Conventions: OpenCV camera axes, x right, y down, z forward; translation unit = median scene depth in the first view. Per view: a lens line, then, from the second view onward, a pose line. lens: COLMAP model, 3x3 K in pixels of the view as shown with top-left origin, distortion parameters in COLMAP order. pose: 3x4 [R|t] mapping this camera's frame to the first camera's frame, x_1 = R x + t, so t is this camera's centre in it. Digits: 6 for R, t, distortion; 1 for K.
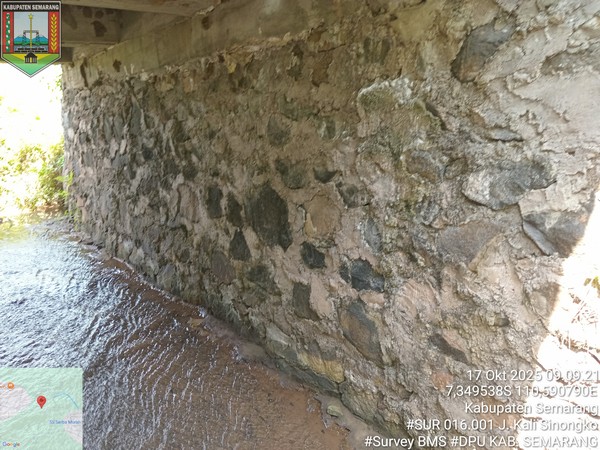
lens RADIAL K [[453.8, 0, 300.1], [0, 453.8, 220.8], [0, 0, 1]] dist [0.034401, -0.080189]
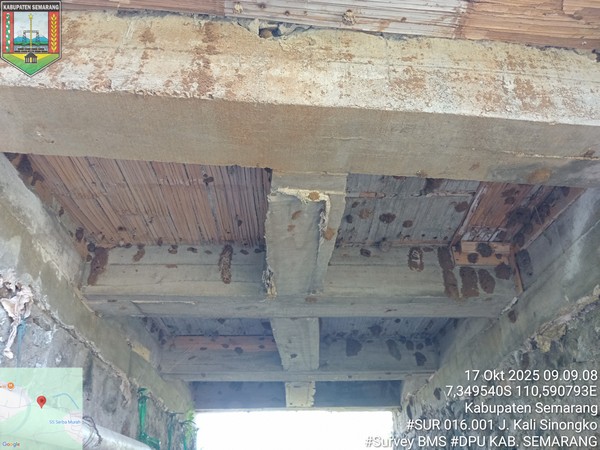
lens RADIAL K [[453.8, 0, 296.6], [0, 453.8, 227.3], [0, 0, 1]] dist [0.034401, -0.080189]
pose [[0.786899, -0.299145, -0.539725, 0.018844], [-0.179599, 0.725751, -0.664101, 0.157522], [0.590368, 0.619514, 0.517366, 0.057136]]
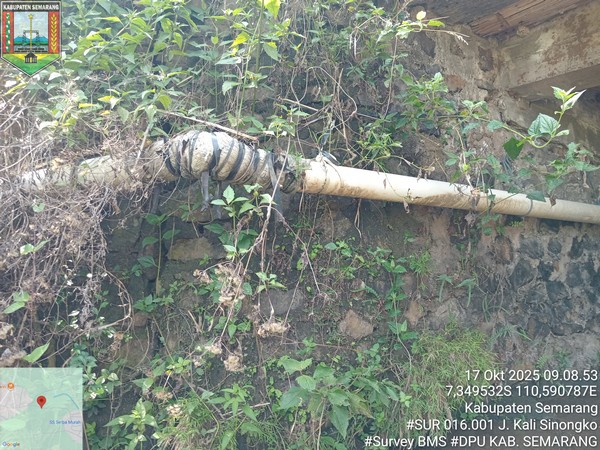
lens RADIAL K [[453.8, 0, 303.9], [0, 453.8, 227.1], [0, 0, 1]] dist [0.034401, -0.080189]
pose [[-0.086530, -0.052410, -0.994870, 0.529420], [-0.272018, 0.961913, -0.027015, 0.269138], [0.958394, 0.268285, -0.097490, -0.294393]]
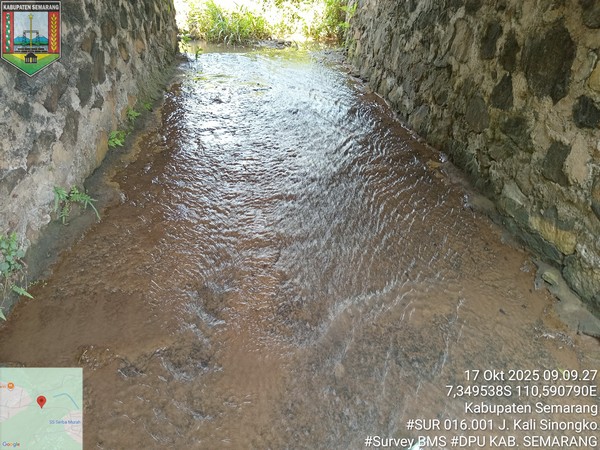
lens RADIAL K [[453.8, 0, 299.6], [0, 453.8, 222.8], [0, 0, 1]] dist [0.034401, -0.080189]
pose [[0.836831, 0.323162, -0.441905, 0.015181], [-0.182846, 0.925821, 0.330793, 0.068342], [0.516024, -0.196017, 0.833844, -0.046671]]
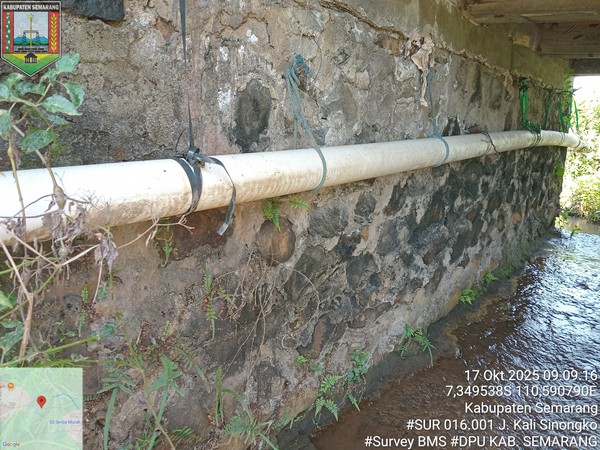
lens RADIAL K [[453.8, 0, 300.6], [0, 453.8, 220.0], [0, 0, 1]] dist [0.034401, -0.080189]
pose [[0.221964, 0.288352, -0.931443, 0.037645], [-0.307786, 0.927151, 0.213677, 0.026004], [0.925203, 0.239256, 0.294545, -0.111197]]
